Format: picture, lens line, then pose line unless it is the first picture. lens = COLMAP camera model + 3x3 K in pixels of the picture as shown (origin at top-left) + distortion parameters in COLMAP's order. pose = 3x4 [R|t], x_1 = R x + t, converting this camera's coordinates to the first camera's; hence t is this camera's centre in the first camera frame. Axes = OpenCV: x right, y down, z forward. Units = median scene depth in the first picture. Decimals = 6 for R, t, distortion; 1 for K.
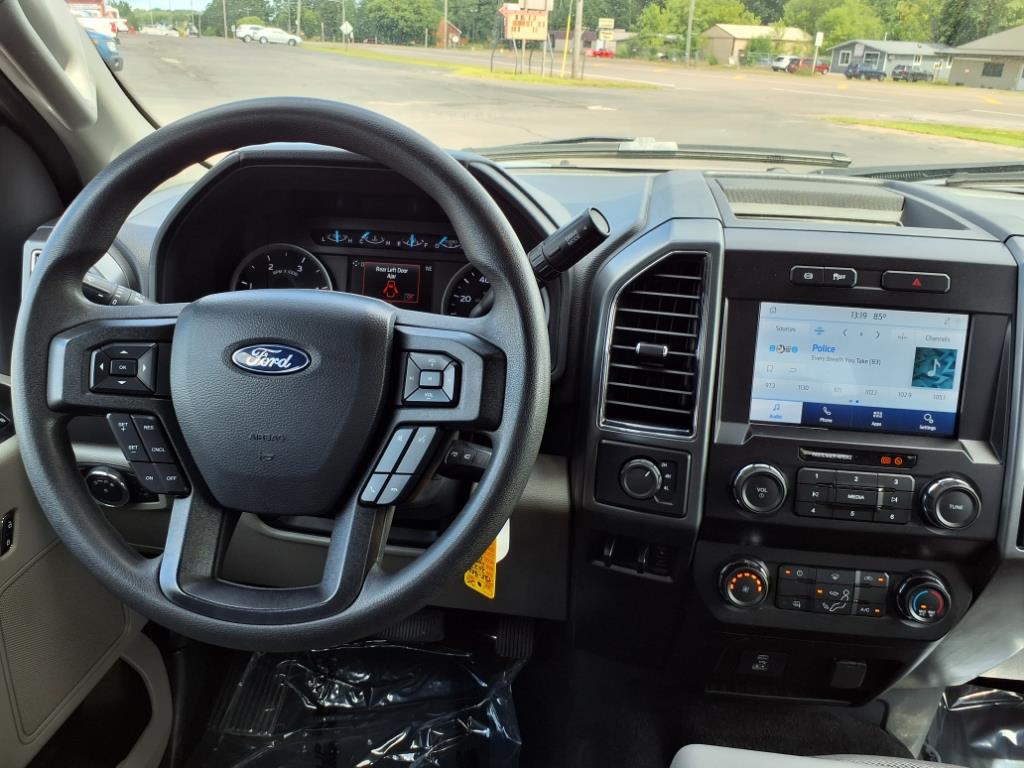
lens RADIAL K [[806.9, 0, 512.0], [0, 806.9, 384.0], [0, 0, 1]] dist [0.010591, -0.058014]
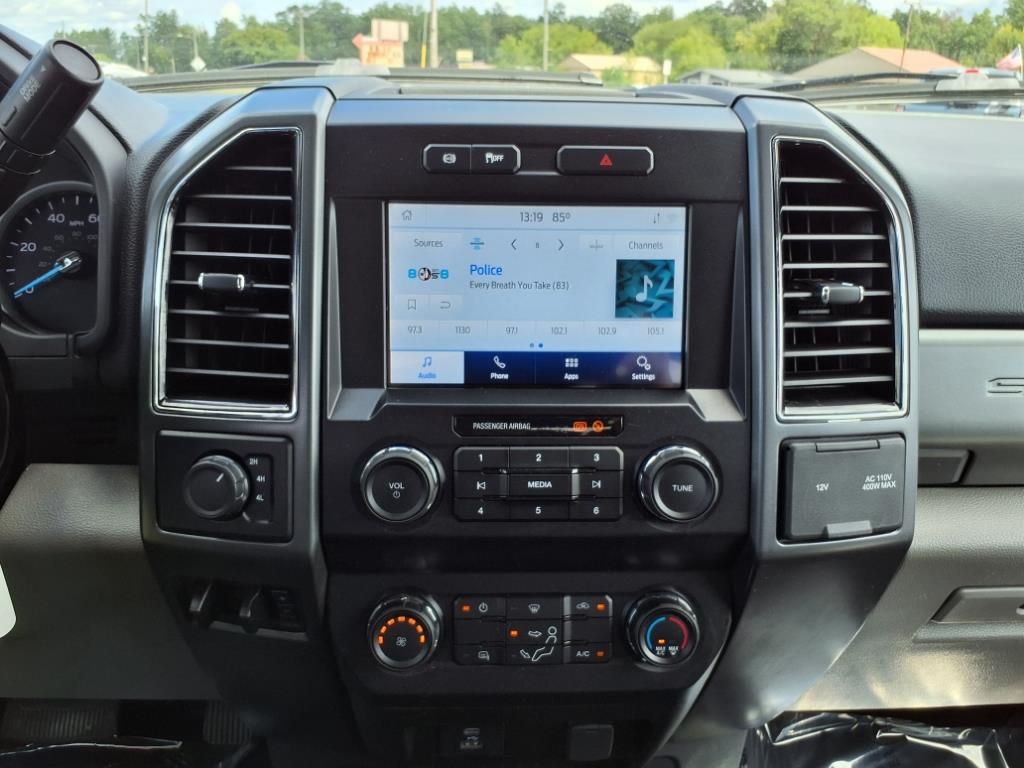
lens RADIAL K [[809.7, 0, 512.0], [0, 809.7, 384.0], [0, 0, 1]] dist [0.099601, -0.311185]
pose [[0.986989, -0.061574, 0.148531, 0.300686], [0.067000, 0.997246, -0.031801, 0.074376], [-0.146163, 0.041339, 0.988396, 0.331859]]
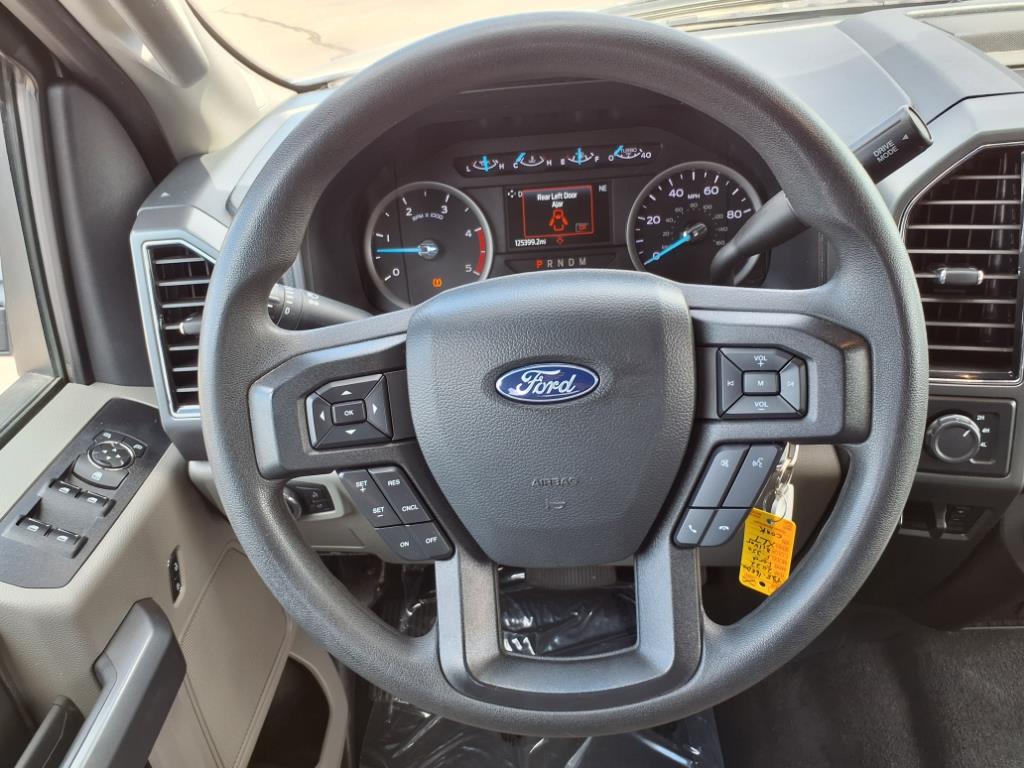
lens RADIAL K [[820.0, 0, 492.6], [0, 820.0, 381.9], [0, 0, 1]] dist [0.003624, -0.003585]
pose [[0.991480, -0.124989, -0.036673, -0.261046], [0.129513, 0.976002, 0.175061, -0.141353], [0.013912, -0.178319, 0.983874, 0.194059]]
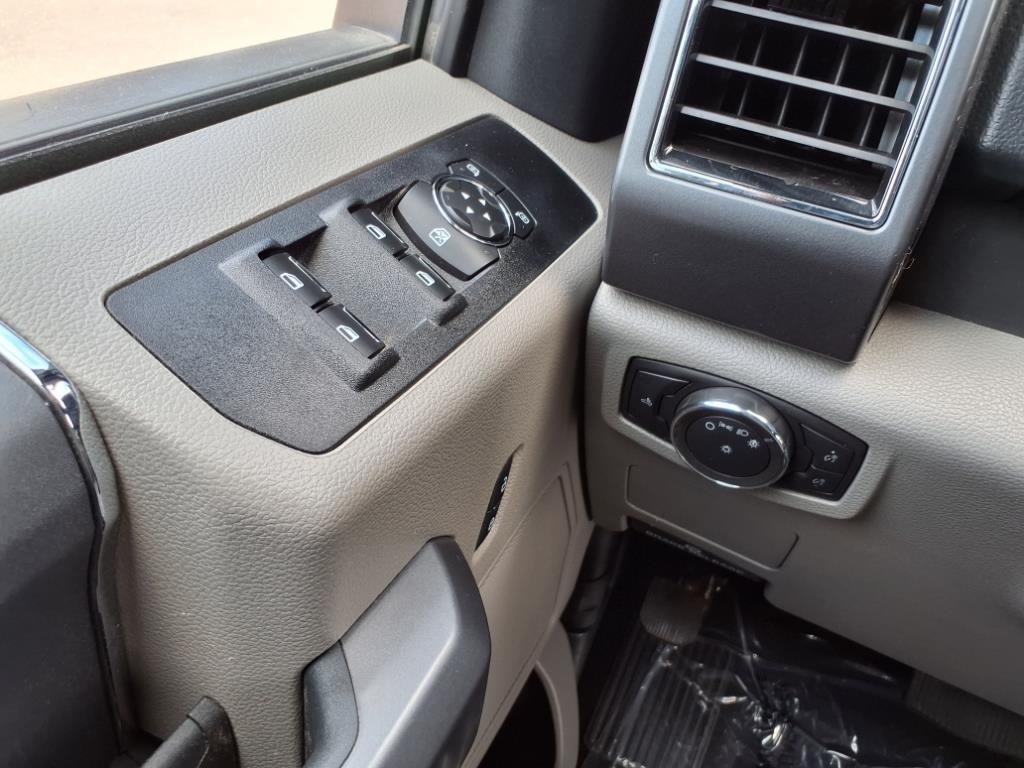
lens RADIAL K [[809.7, 0, 512.0], [0, 809.7, 384.0], [0, 0, 1]] dist [0.099601, -0.311185]
pose [[0.945086, 0.254324, -0.205261, -0.614833], [-0.206480, 0.951469, 0.228195, 0.036788], [0.253335, -0.173282, 0.951733, 0.690241]]
